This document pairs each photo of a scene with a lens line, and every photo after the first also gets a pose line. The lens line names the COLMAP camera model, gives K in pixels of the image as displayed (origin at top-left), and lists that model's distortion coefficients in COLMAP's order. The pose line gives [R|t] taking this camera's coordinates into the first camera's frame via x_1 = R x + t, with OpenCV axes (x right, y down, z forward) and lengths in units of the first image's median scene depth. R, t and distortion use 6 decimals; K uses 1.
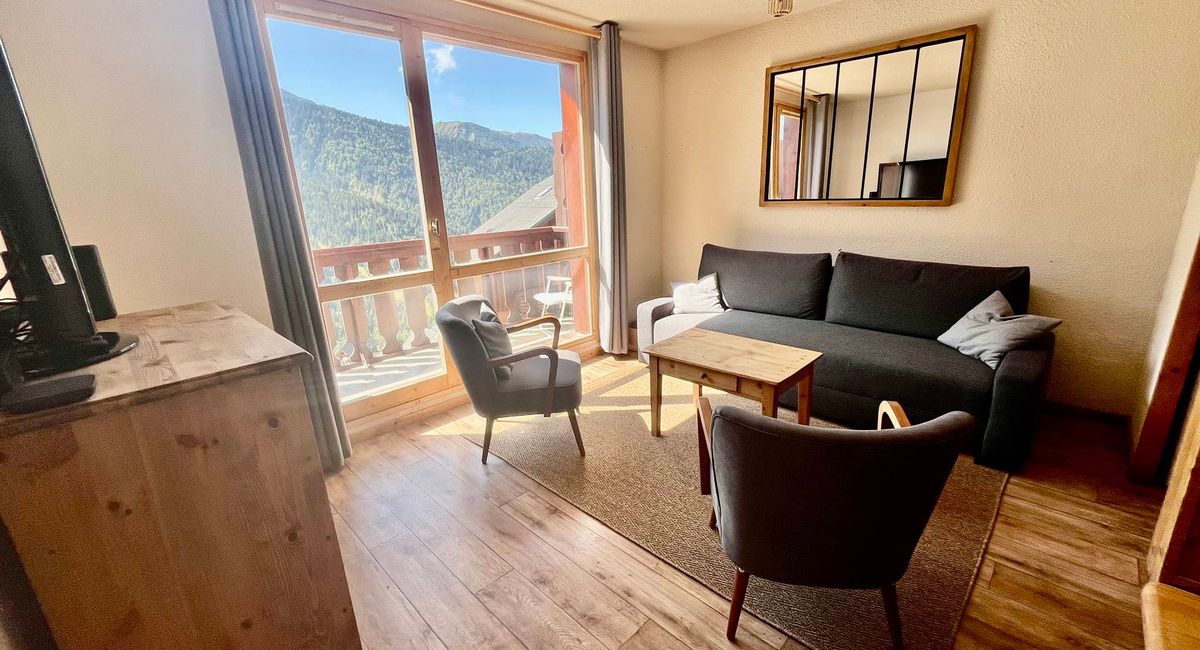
lens RADIAL K [[480.9, 0, 600.0], [0, 480.9, 325.0], [0, 0, 1]] dist [-0.000532, -0.000065]
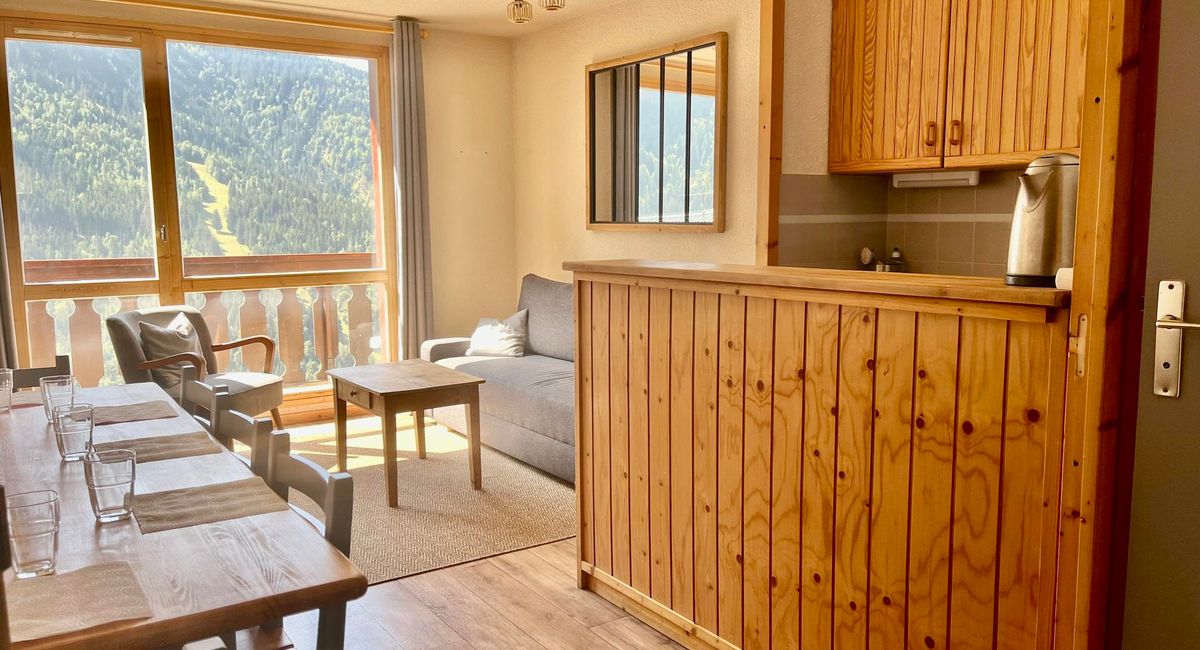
lens RADIAL K [[912.9, 0, 600.0], [0, 912.9, 325.0], [0, 0, 1]] dist [0.124845, -0.150218]
pose [[0.977201, 0.055362, -0.204969, 0.737548], [-0.084695, 0.986913, -0.137224, 0.126685], [0.194690, 0.151455, 0.969101, -0.479755]]
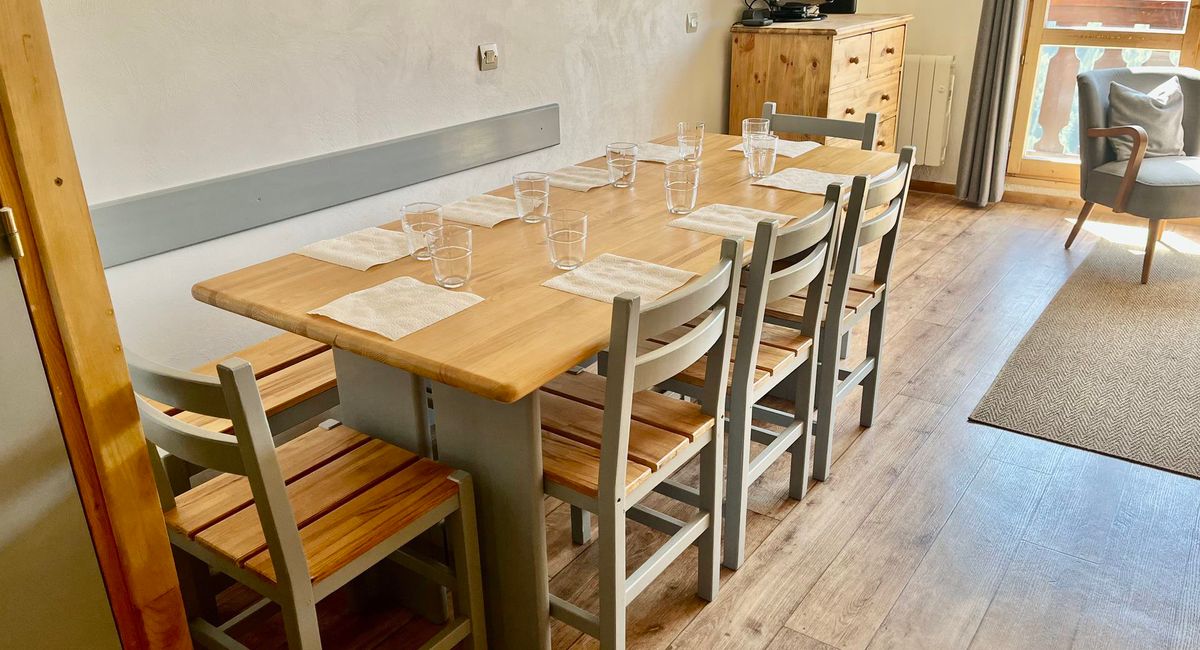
lens RADIAL K [[912.9, 0, 600.0], [0, 912.9, 325.0], [0, 0, 1]] dist [0.124845, -0.150218]
pose [[0.159634, 0.410066, -0.897977, 0.927967], [-0.258268, 0.895308, 0.362935, 0.003855], [0.952793, 0.173982, 0.248829, -0.179044]]
